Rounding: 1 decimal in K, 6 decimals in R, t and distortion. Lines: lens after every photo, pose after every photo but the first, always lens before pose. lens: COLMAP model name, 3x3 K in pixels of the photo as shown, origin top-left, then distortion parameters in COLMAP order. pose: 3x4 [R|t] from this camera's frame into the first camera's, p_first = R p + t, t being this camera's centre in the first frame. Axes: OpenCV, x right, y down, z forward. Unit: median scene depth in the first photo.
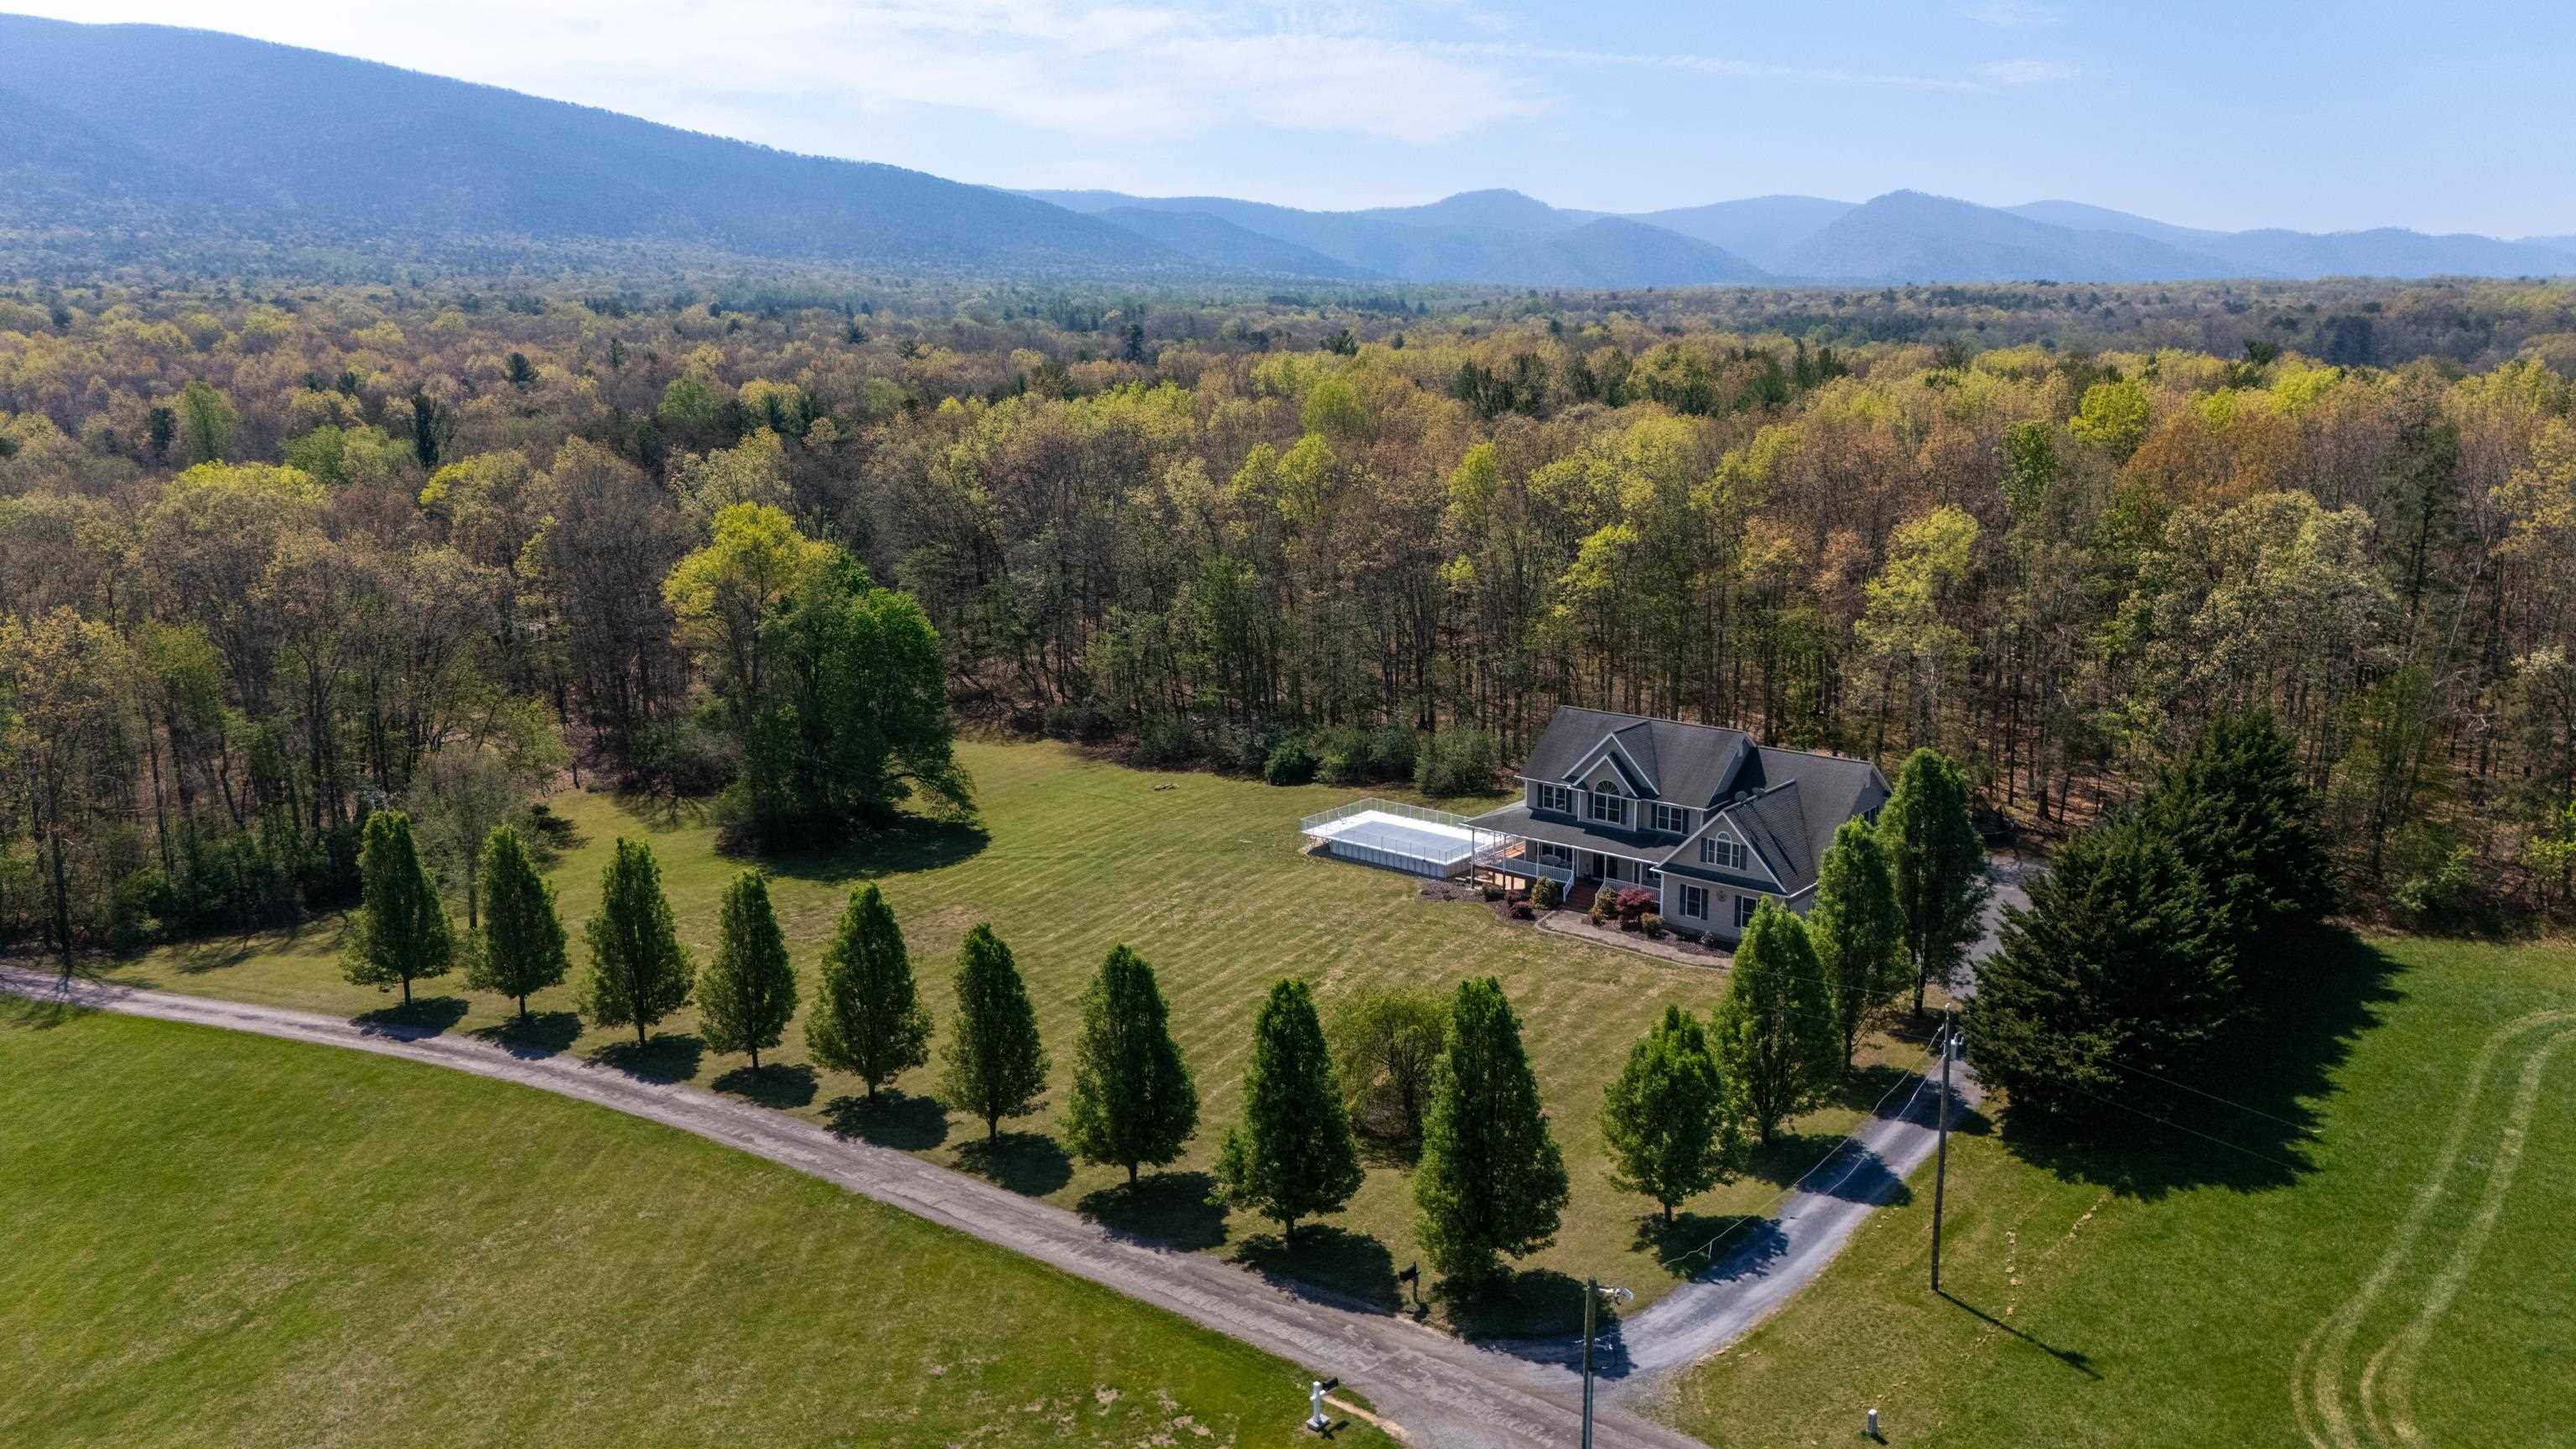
lens RADIAL K [[1907.6, 0, 1288.3], [0, 1907.6, 717.4], [0, 0, 1]] dist [0.075867, -0.078926]
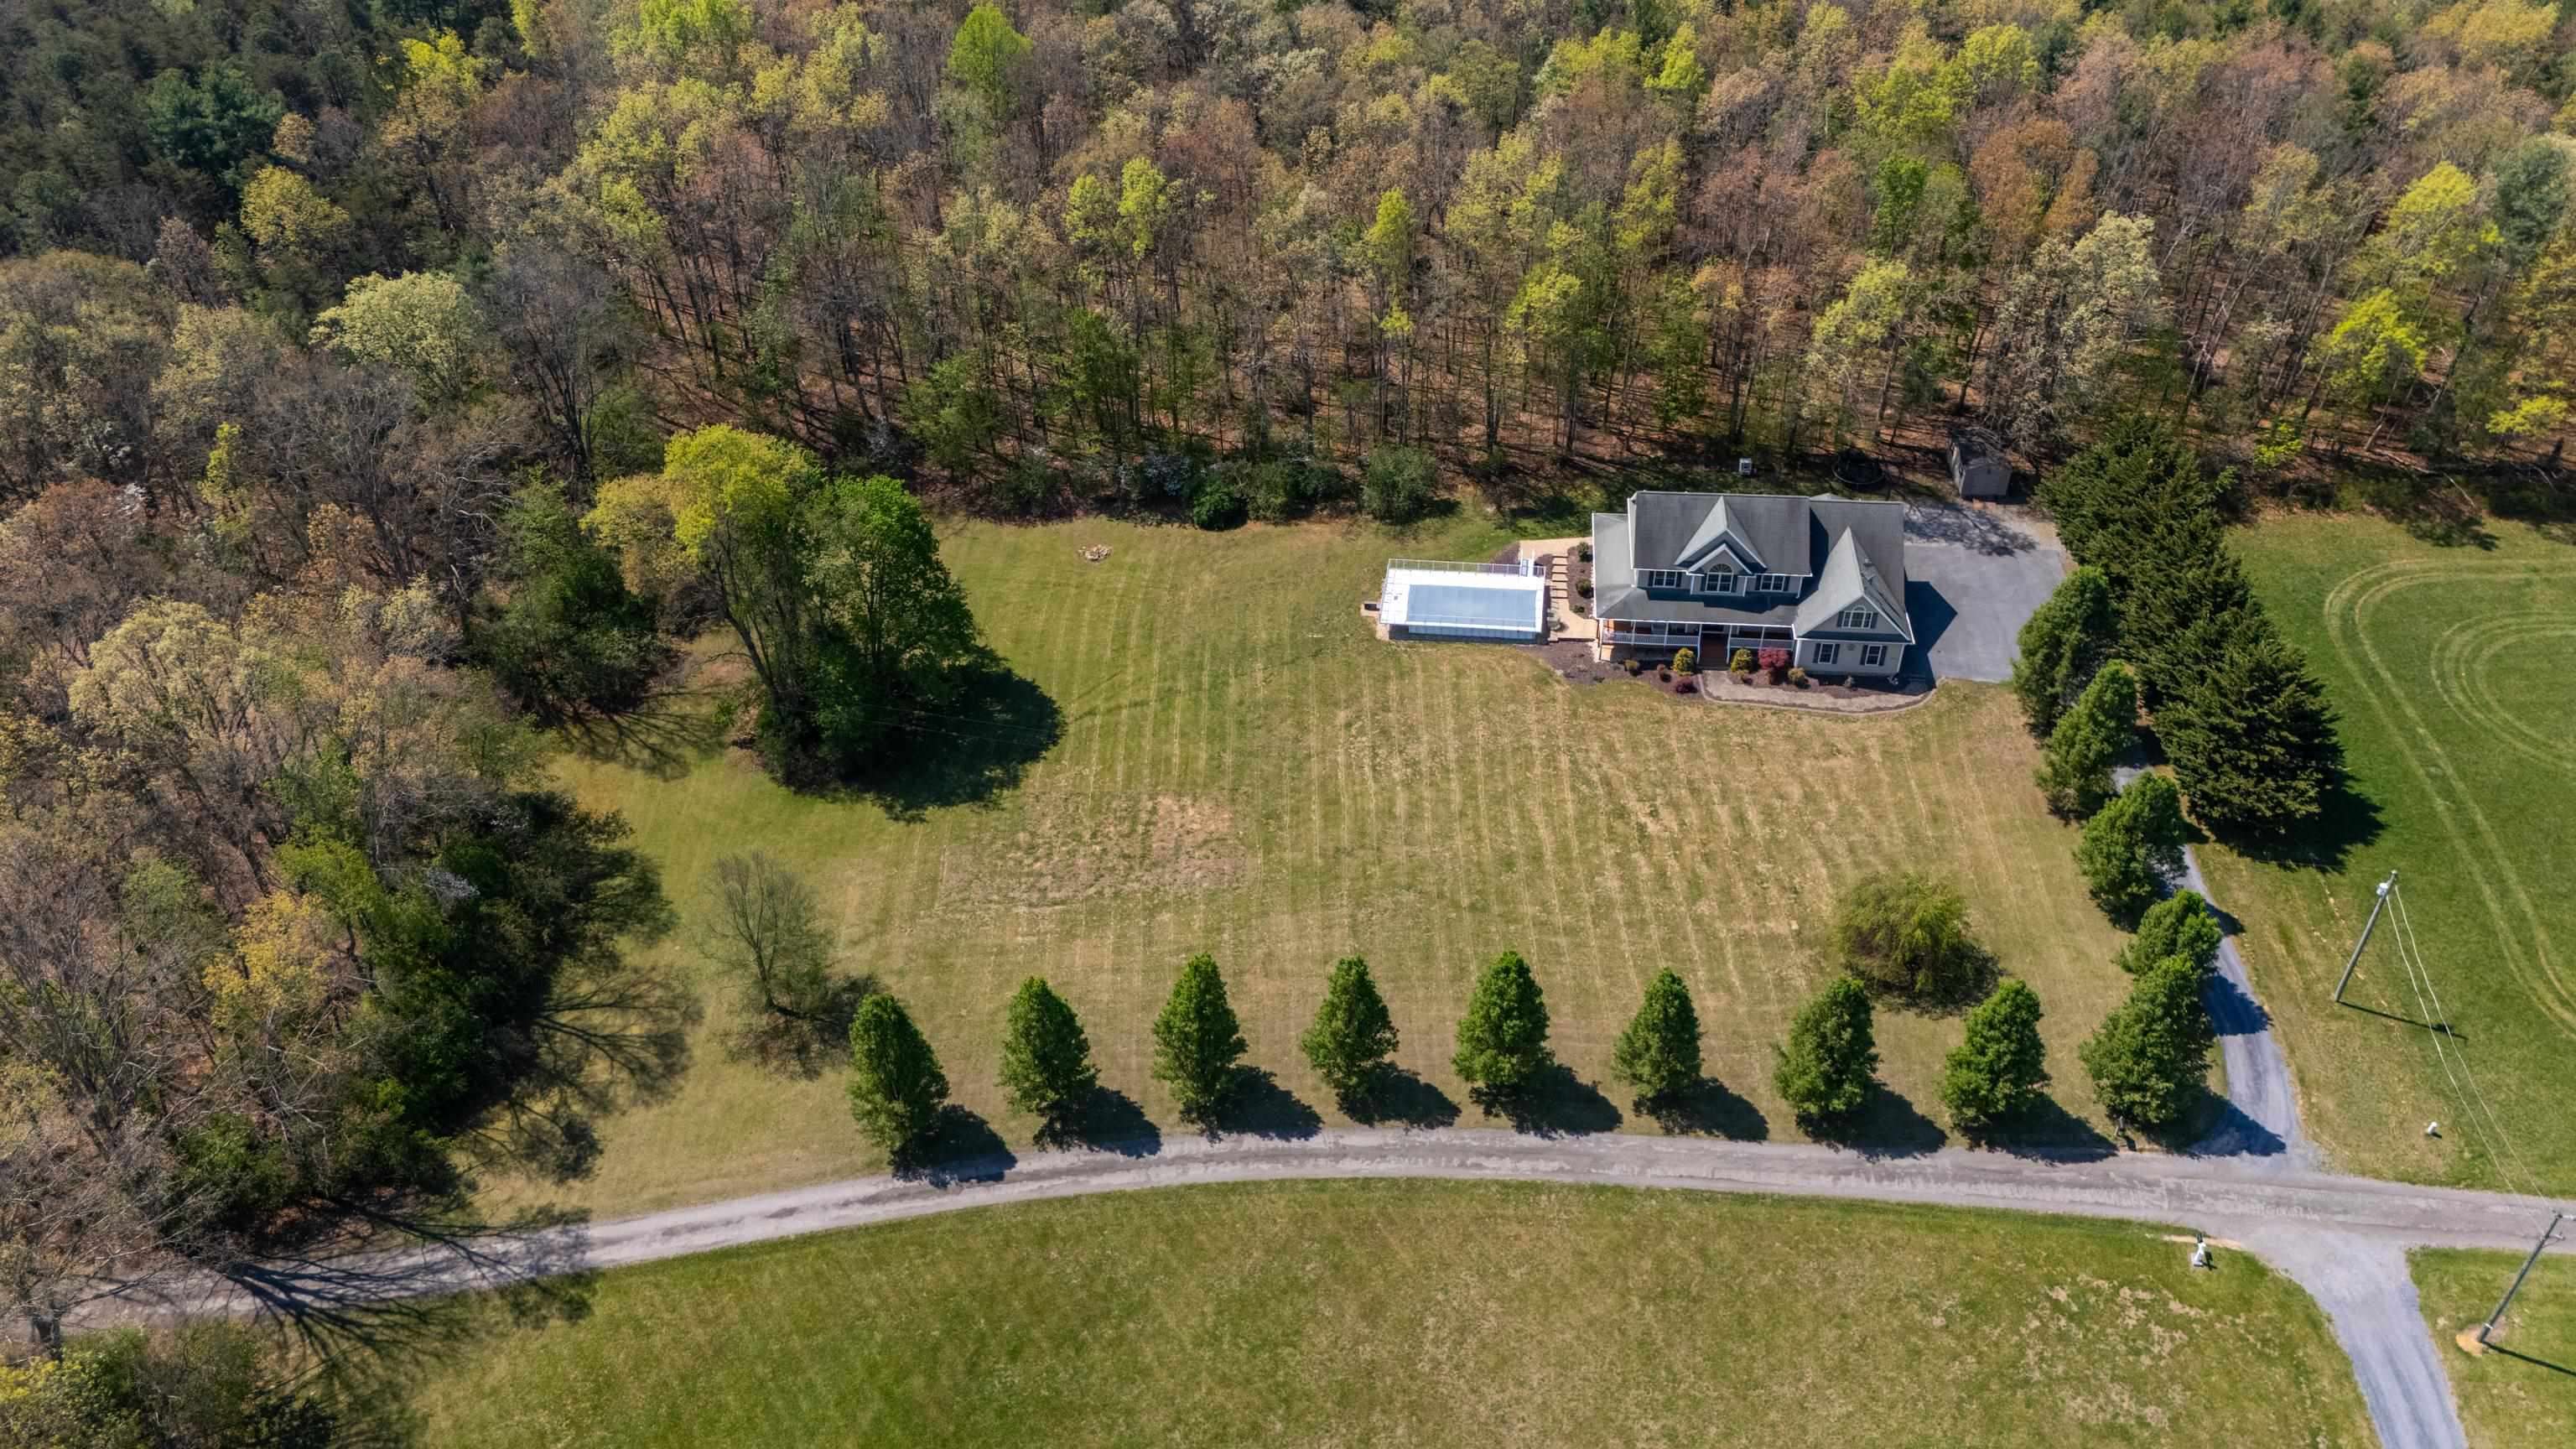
lens RADIAL K [[1907.6, 0, 1288.3], [0, 1907.6, 717.4], [0, 0, 1]] dist [0.075867, -0.078926]
pose [[0.832381, -0.348188, 0.431169, -0.632347], [0.129441, 0.878623, 0.459637, -0.482727], [-0.538875, -0.326782, 0.776419, 0.151235]]
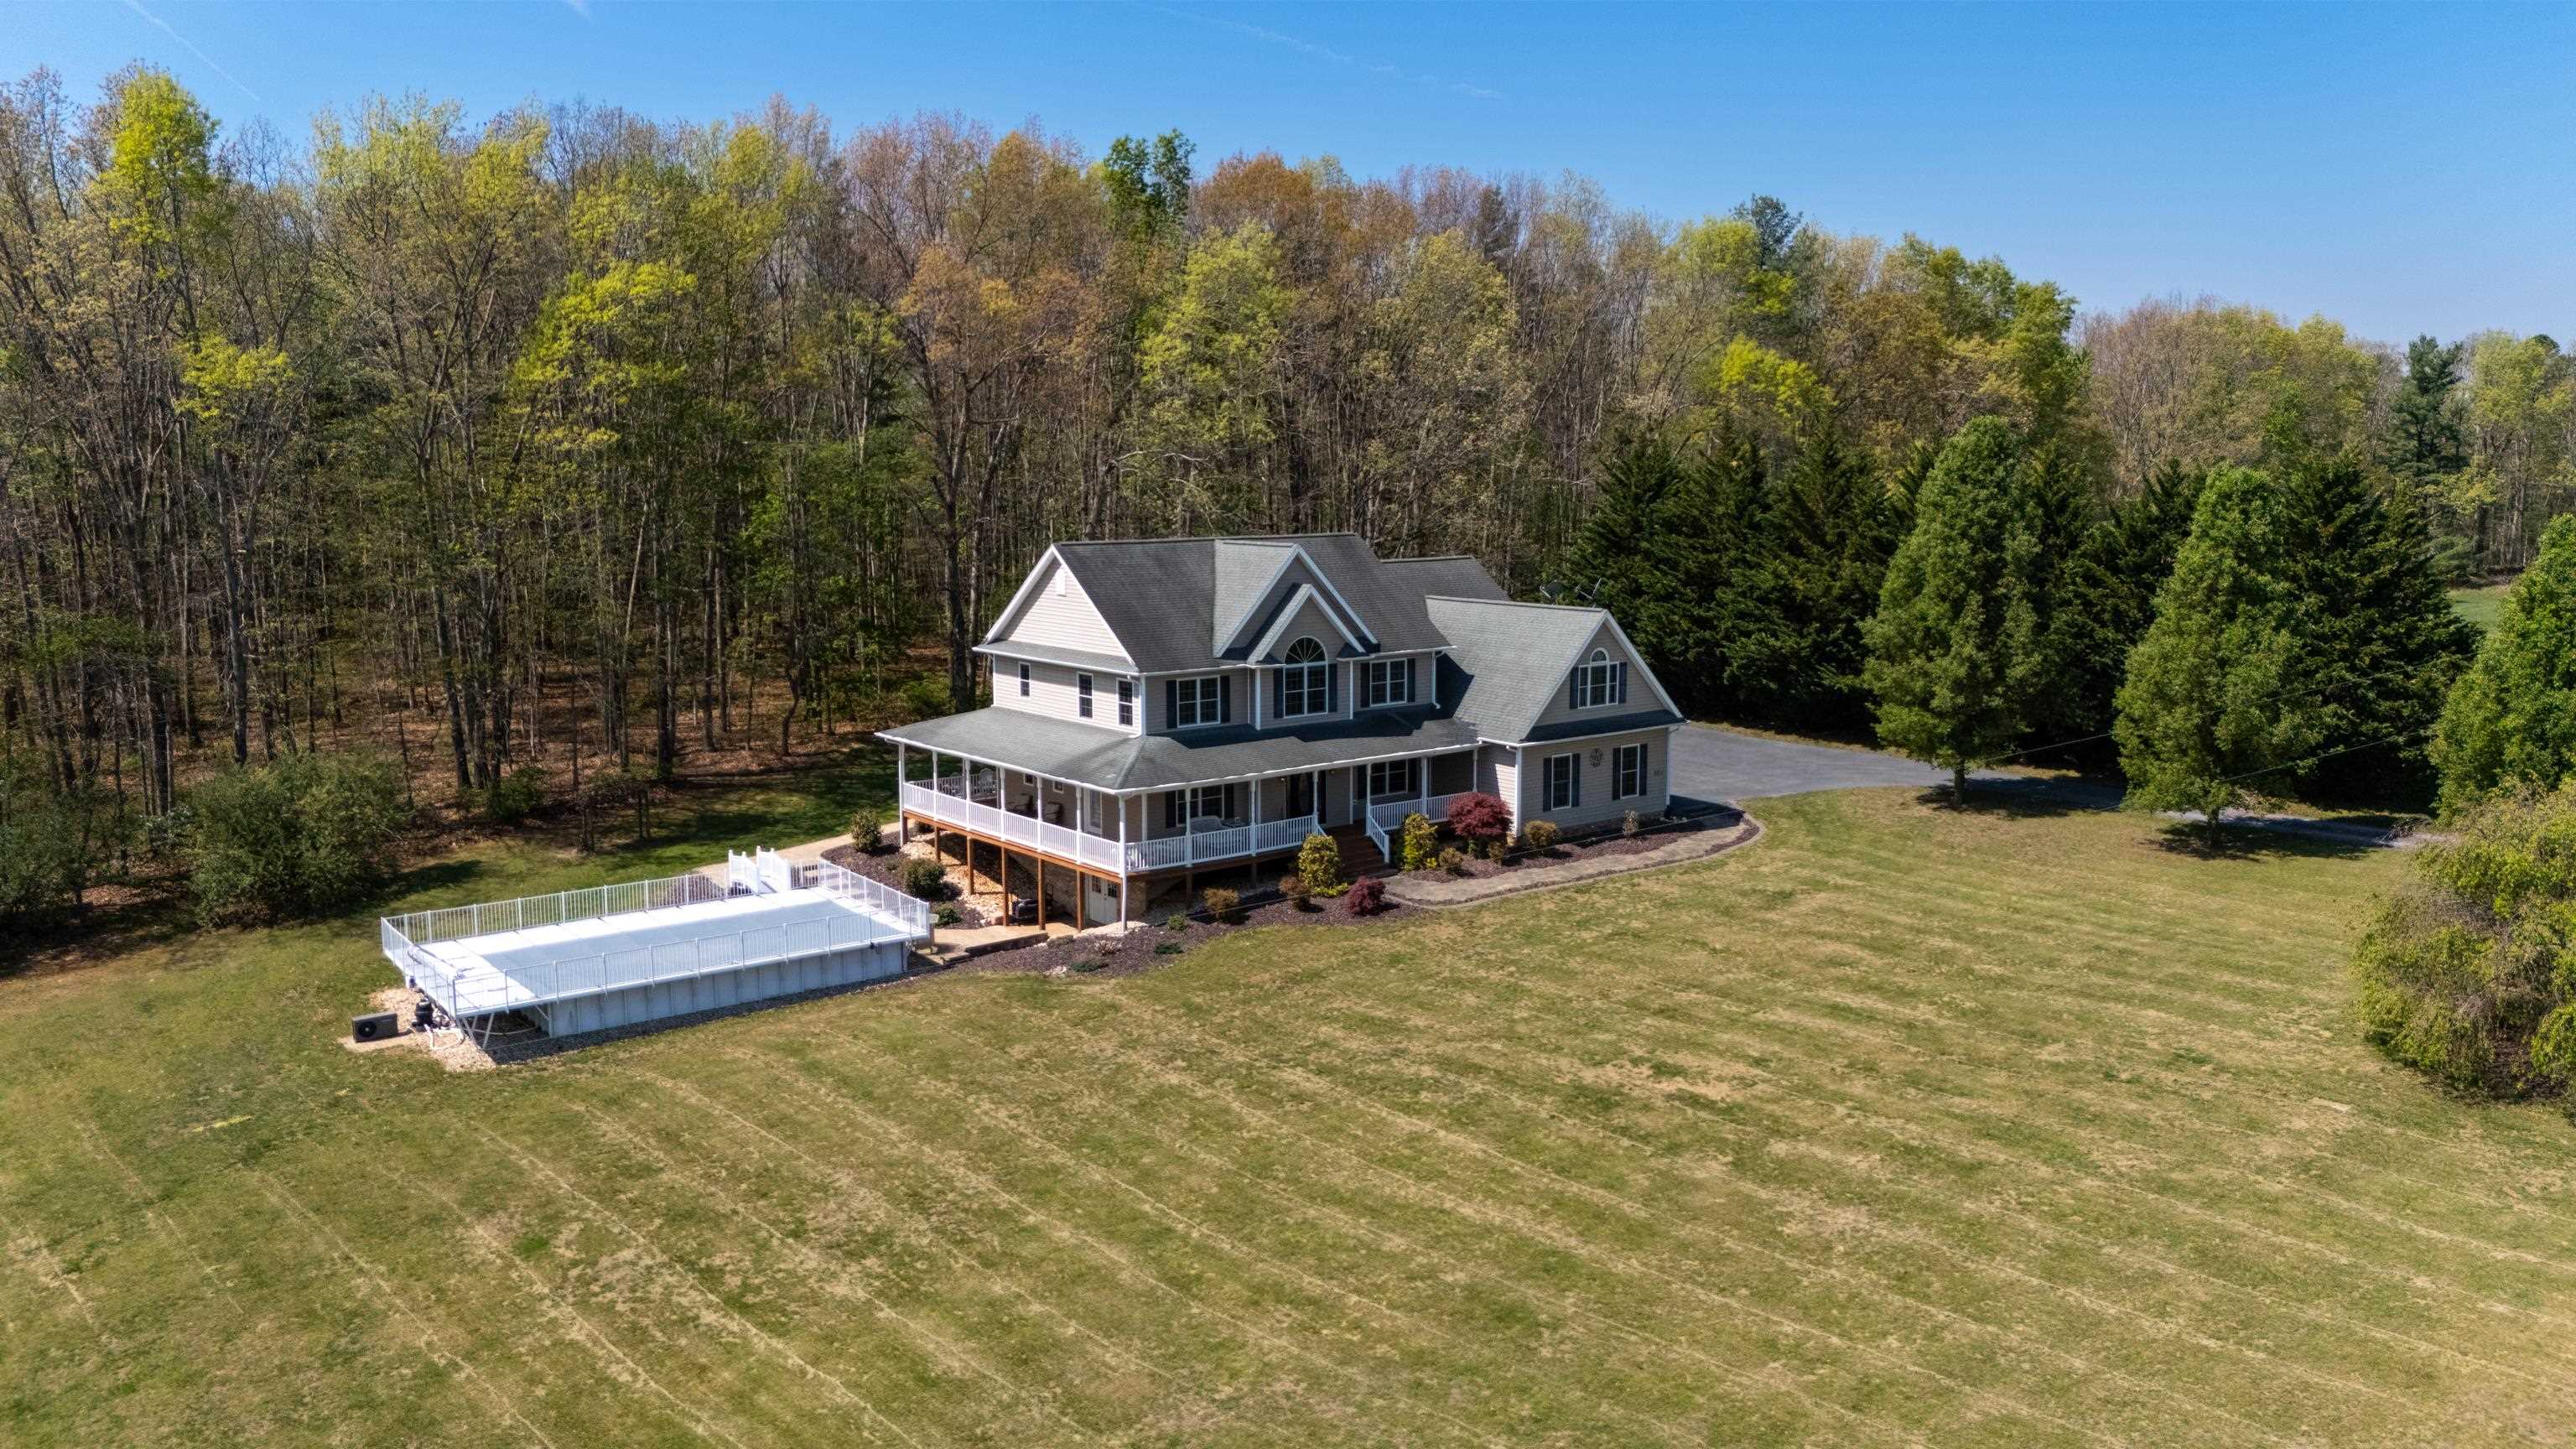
lens RADIAL K [[1891.0, 0, 1288.0], [0, 1891.0, 724.5], [0, 0, 1]] dist [0.102284, -0.120539]
pose [[0.205852, -0.129537, 0.969972, -0.346286], [0.205671, 0.974788, 0.086532, 0.010038], [-0.956726, 0.181682, 0.227304, 0.880121]]
